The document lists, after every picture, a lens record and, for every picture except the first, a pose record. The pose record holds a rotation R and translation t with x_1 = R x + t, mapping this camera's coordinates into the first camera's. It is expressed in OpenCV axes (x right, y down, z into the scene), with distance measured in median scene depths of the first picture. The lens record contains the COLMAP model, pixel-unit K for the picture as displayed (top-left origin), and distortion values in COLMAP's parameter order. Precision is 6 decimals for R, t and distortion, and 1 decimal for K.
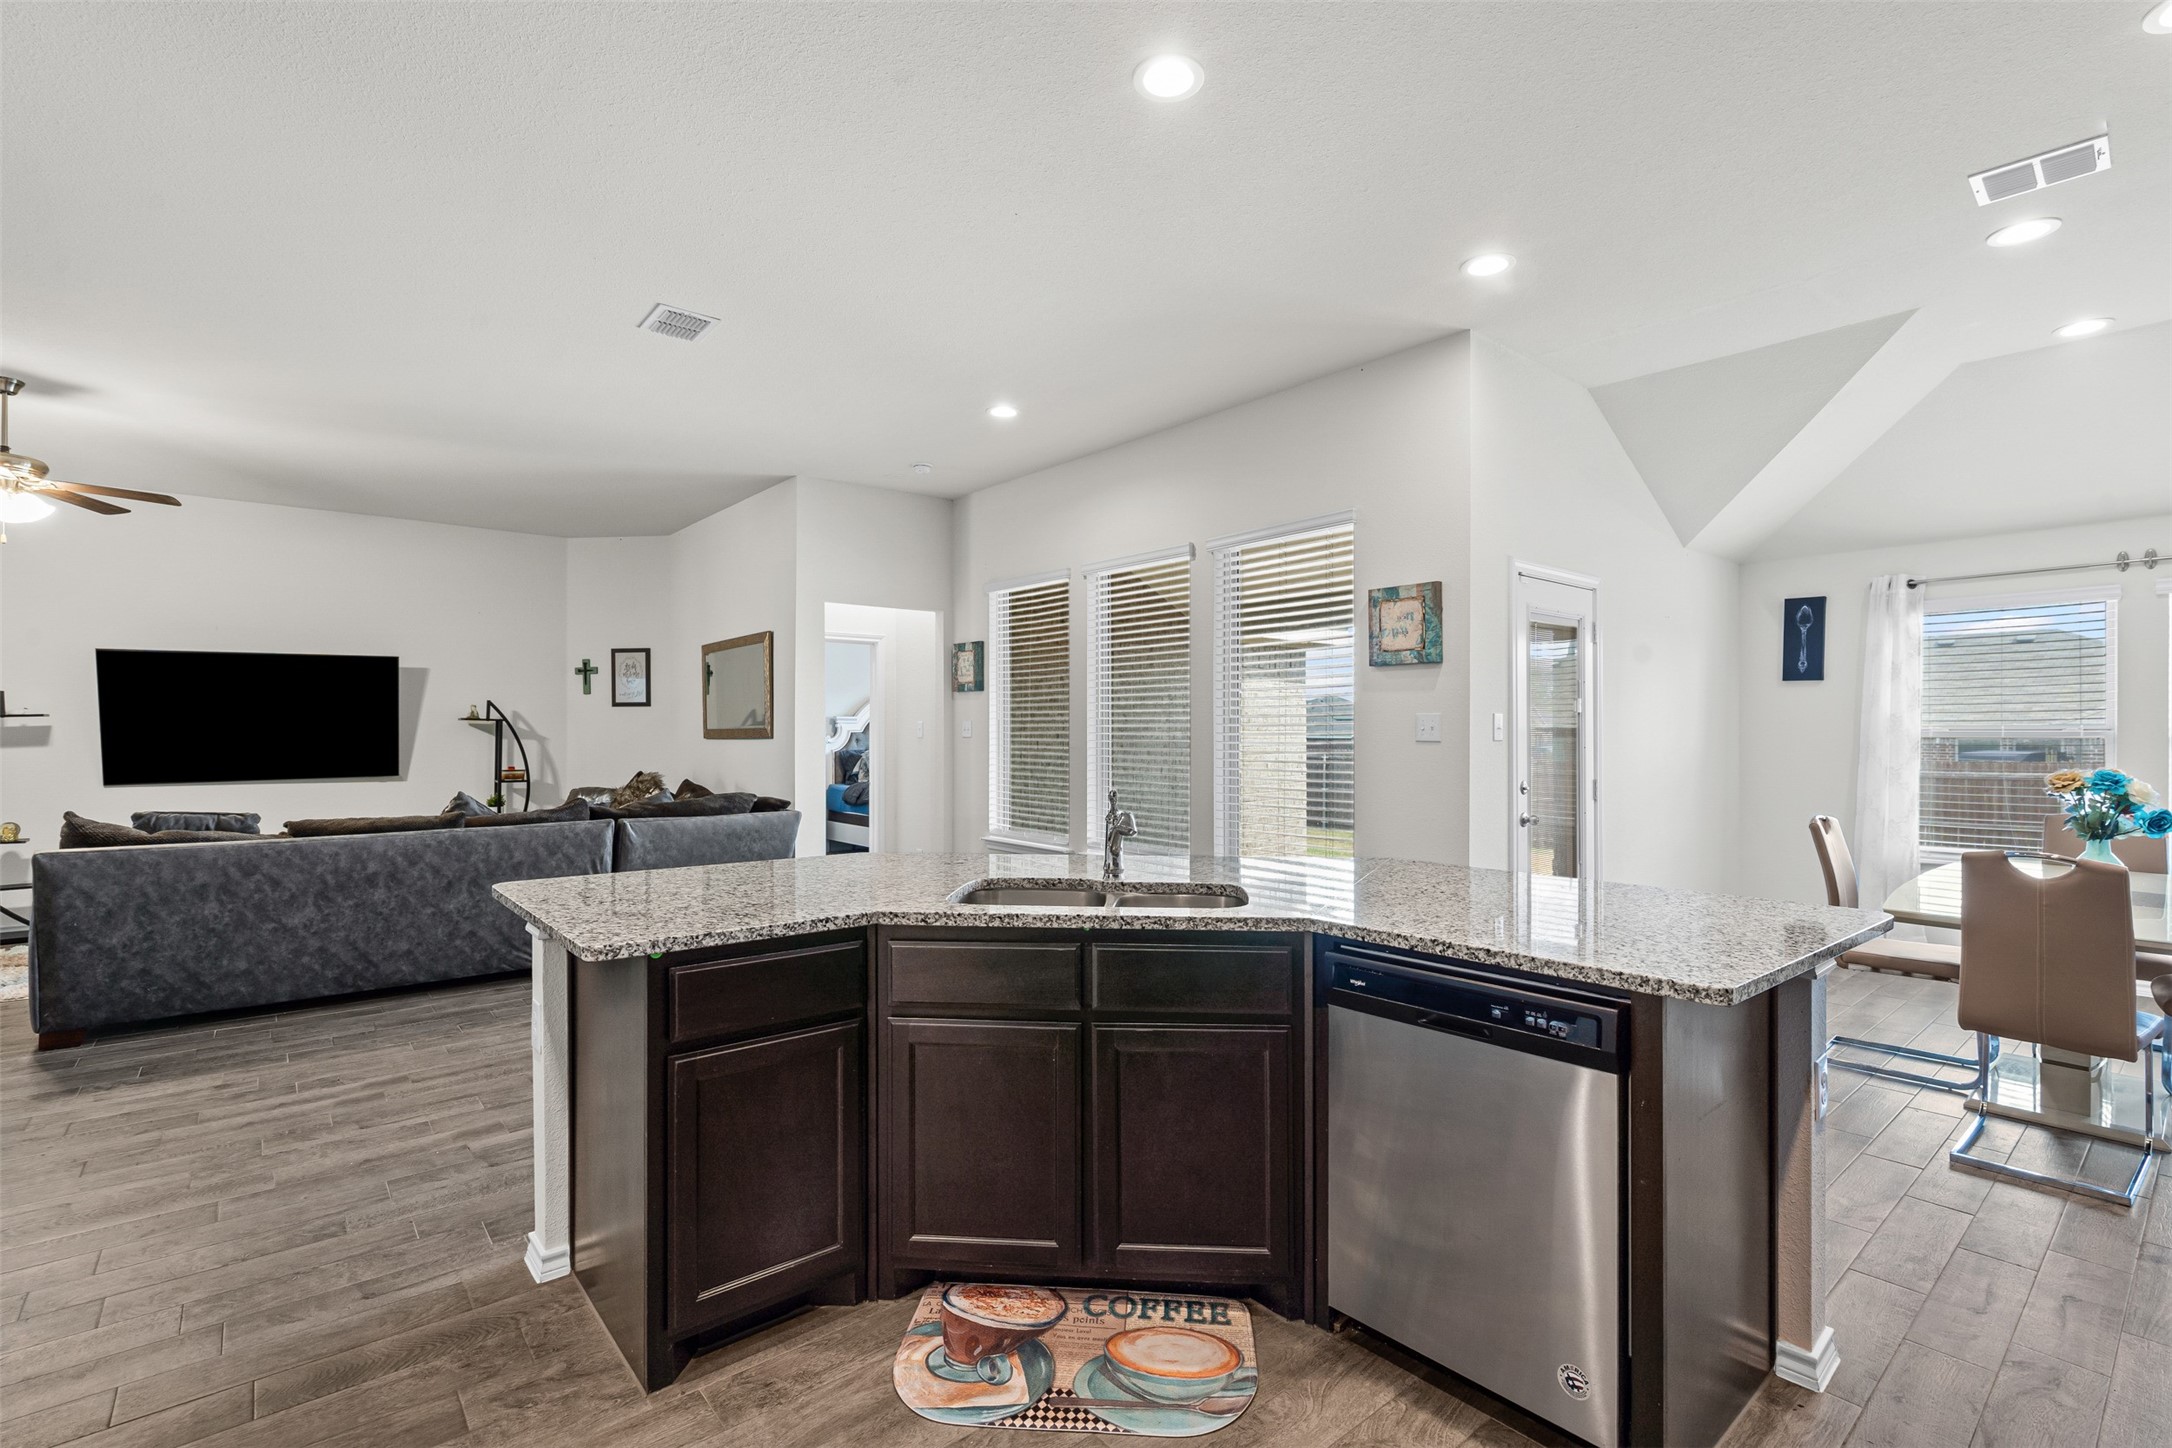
lens RADIAL K [[996.7, 0, 1093.5], [0, 996.7, 741.5], [0, 0, 1]] dist [-0.004143, 0.002125]
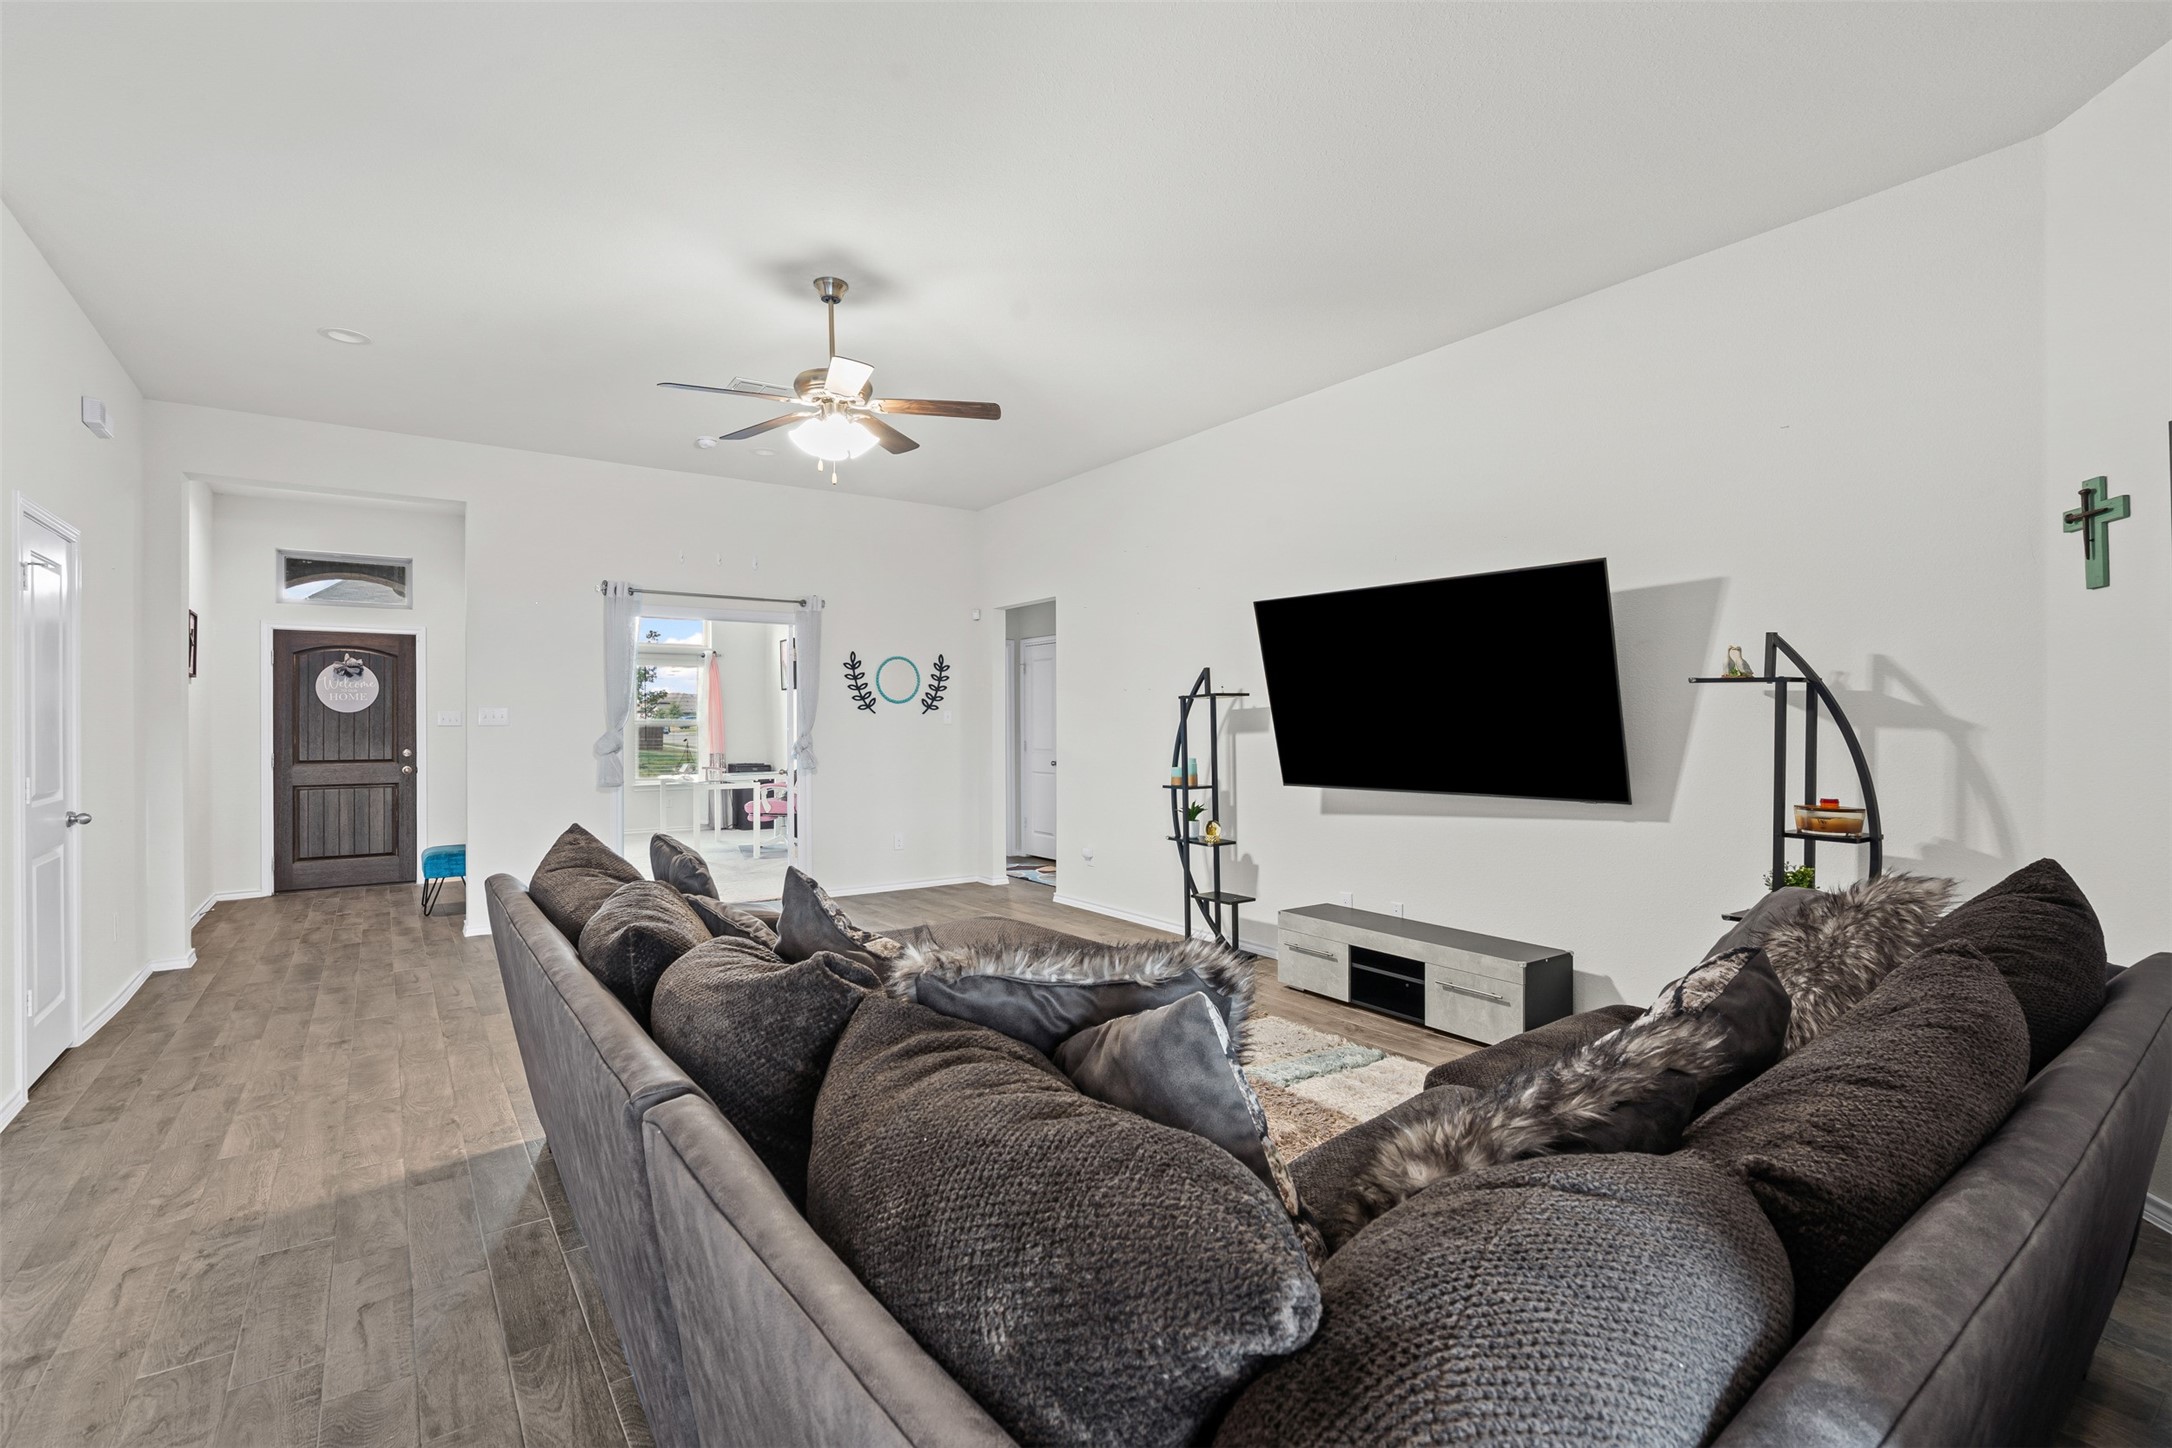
lens RADIAL K [[996.7, 0, 1092.2], [0, 996.7, 713.7], [0, 0, 1]] dist [-0.004143, 0.002125]
pose [[-0.085192, -0.007361, -0.996337, -0.210467], [-0.004158, 0.999967, -0.007032, -0.004922], [0.996356, 0.003544, -0.085220, 0.897209]]
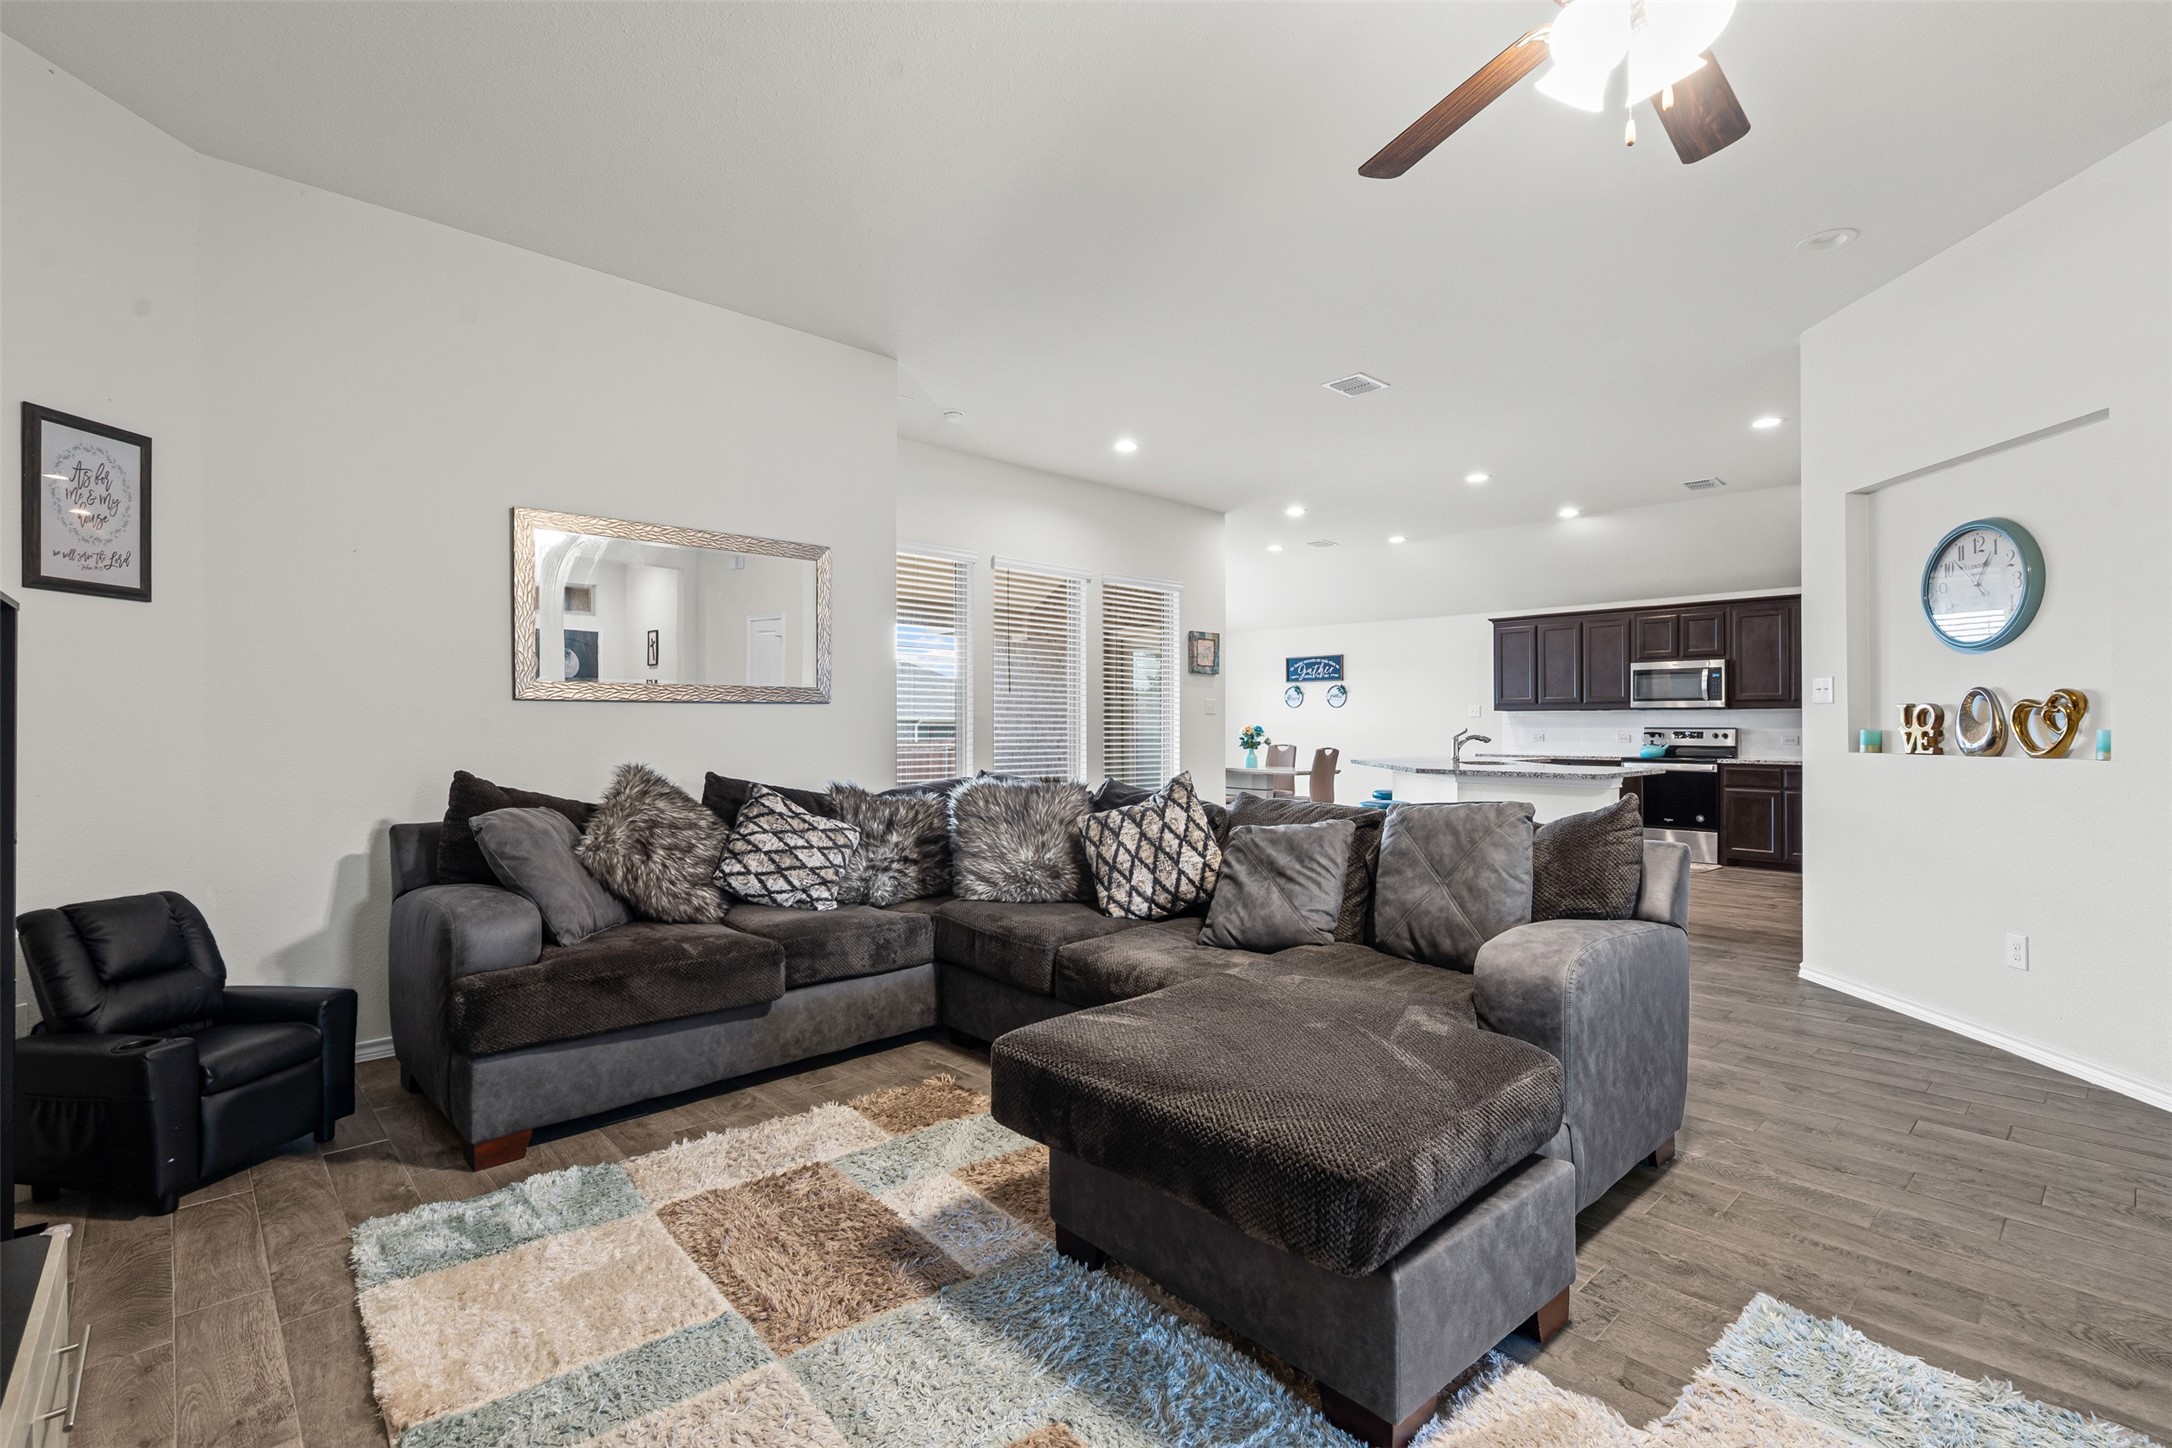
lens RADIAL K [[996.7, 0, 1078.5], [0, 996.7, 712.3], [0, 0, 1]] dist [-0.004143, 0.002125]
pose [[-0.041472, 0.013122, 0.999053, -1.043850], [0.007248, 0.999891, -0.012832, 0.014622], [-0.999113, 0.006709, -0.041563, 0.864651]]
